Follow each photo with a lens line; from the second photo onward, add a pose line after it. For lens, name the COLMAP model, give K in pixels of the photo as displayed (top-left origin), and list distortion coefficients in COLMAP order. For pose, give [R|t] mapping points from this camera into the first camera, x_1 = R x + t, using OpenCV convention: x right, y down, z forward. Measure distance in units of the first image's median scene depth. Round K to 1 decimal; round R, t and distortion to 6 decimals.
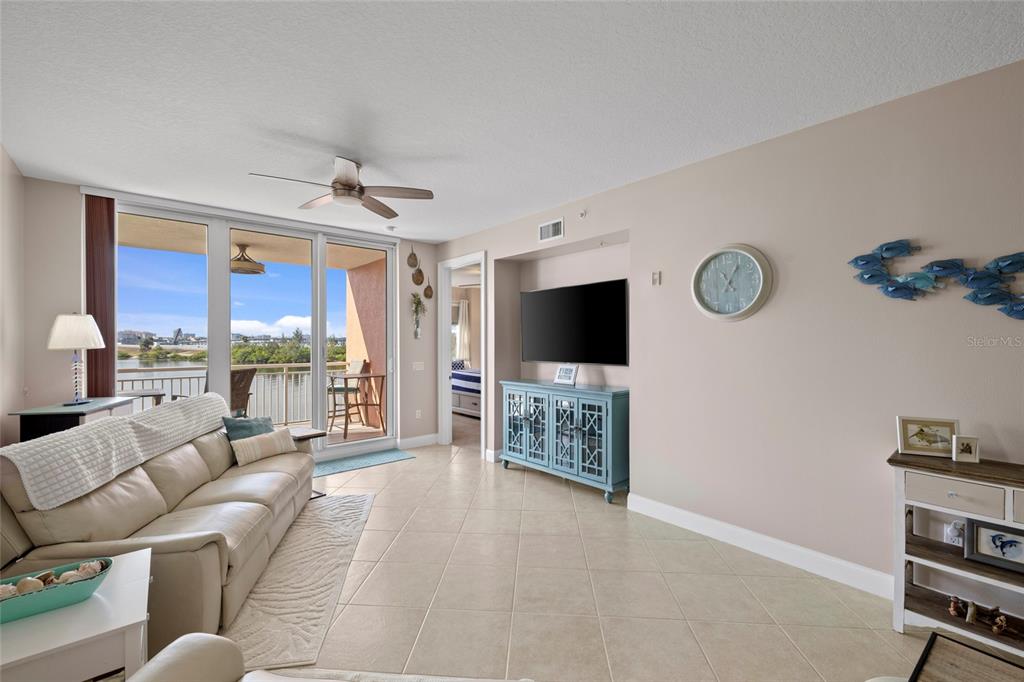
lens RADIAL K [[429.1, 0, 509.2], [0, 429.1, 340.6], [0, 0, 1]] dist [-0.003800, 0.000027]
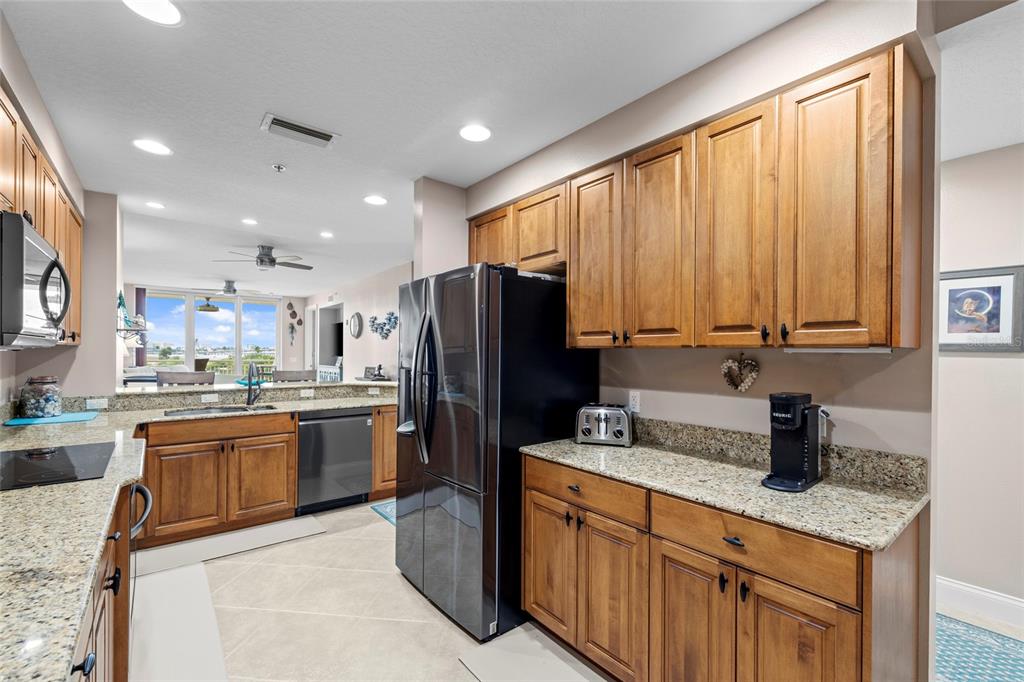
lens RADIAL K [[429.1, 0, 512.6], [0, 429.1, 351.8], [0, 0, 1]] dist [-0.003800, 0.000027]
pose [[0.999757, 0.008163, -0.020478, 0.854455], [-0.008240, 0.999959, -0.003659, 0.022663], [0.020448, 0.003827, 0.999784, -0.976901]]
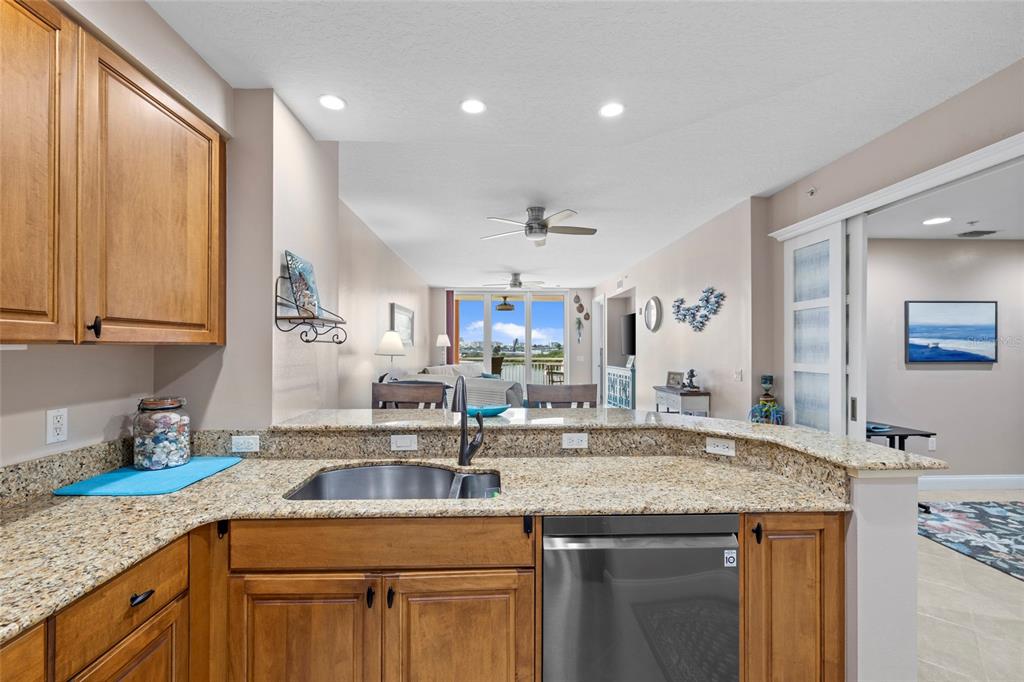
lens RADIAL K [[429.1, 0, 508.6], [0, 429.1, 347.9], [0, 0, 1]] dist [-0.003800, 0.000027]
pose [[0.780166, 0.001864, -0.625570, 0.674954], [-0.003348, 0.999994, -0.001196, 0.018946], [0.625564, 0.003027, 0.780167, -0.579512]]
